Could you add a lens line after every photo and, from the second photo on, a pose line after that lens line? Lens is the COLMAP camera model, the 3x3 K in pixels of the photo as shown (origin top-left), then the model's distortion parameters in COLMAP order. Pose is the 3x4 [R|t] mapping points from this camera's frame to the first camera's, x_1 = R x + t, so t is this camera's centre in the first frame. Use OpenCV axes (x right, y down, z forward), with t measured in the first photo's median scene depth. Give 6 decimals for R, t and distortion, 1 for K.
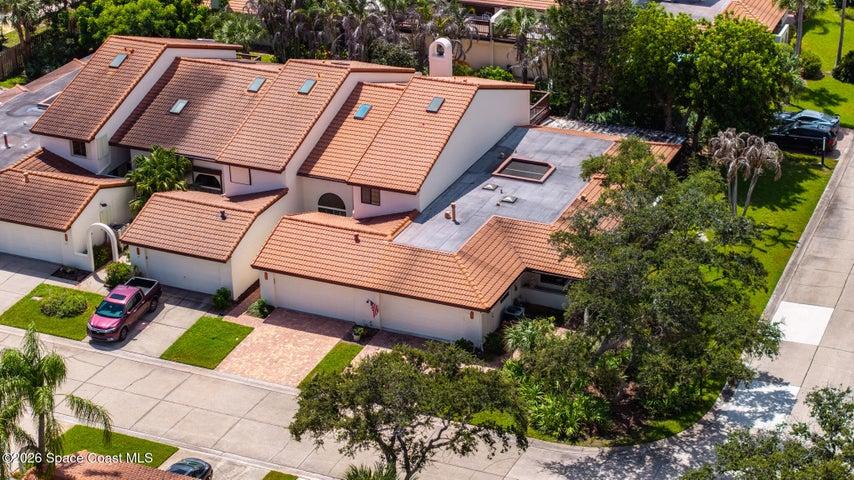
lens RADIAL K [[1721.1, 0, 427.0], [0, 1721.1, 240.0], [0, 0, 1]] dist [0.014947, 0.189656]
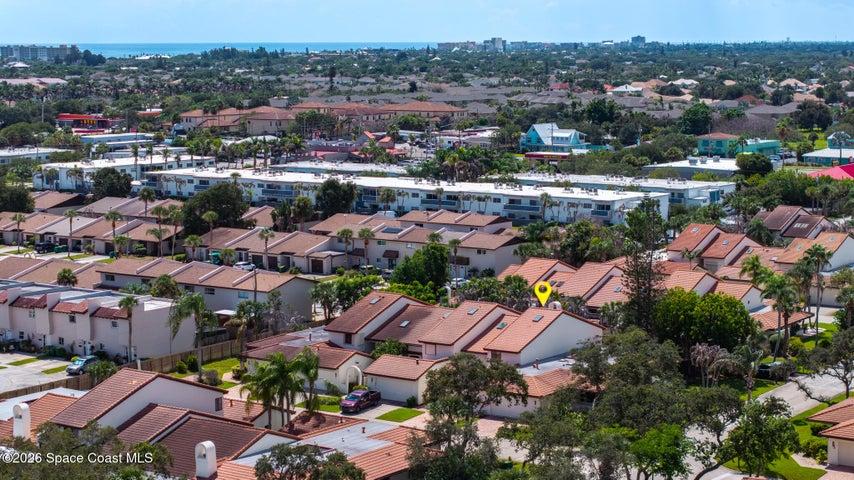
lens RADIAL K [[1784.3, 0, 427.0], [0, 1784.3, 240.0], [0, 0, 1]] dist [-0.030738, -0.024269]
pose [[0.981564, 0.040438, -0.186807, 0.235255], [-0.095550, 0.950287, -0.296352, 0.408742], [0.165536, 0.308738, 0.936632, -0.812021]]
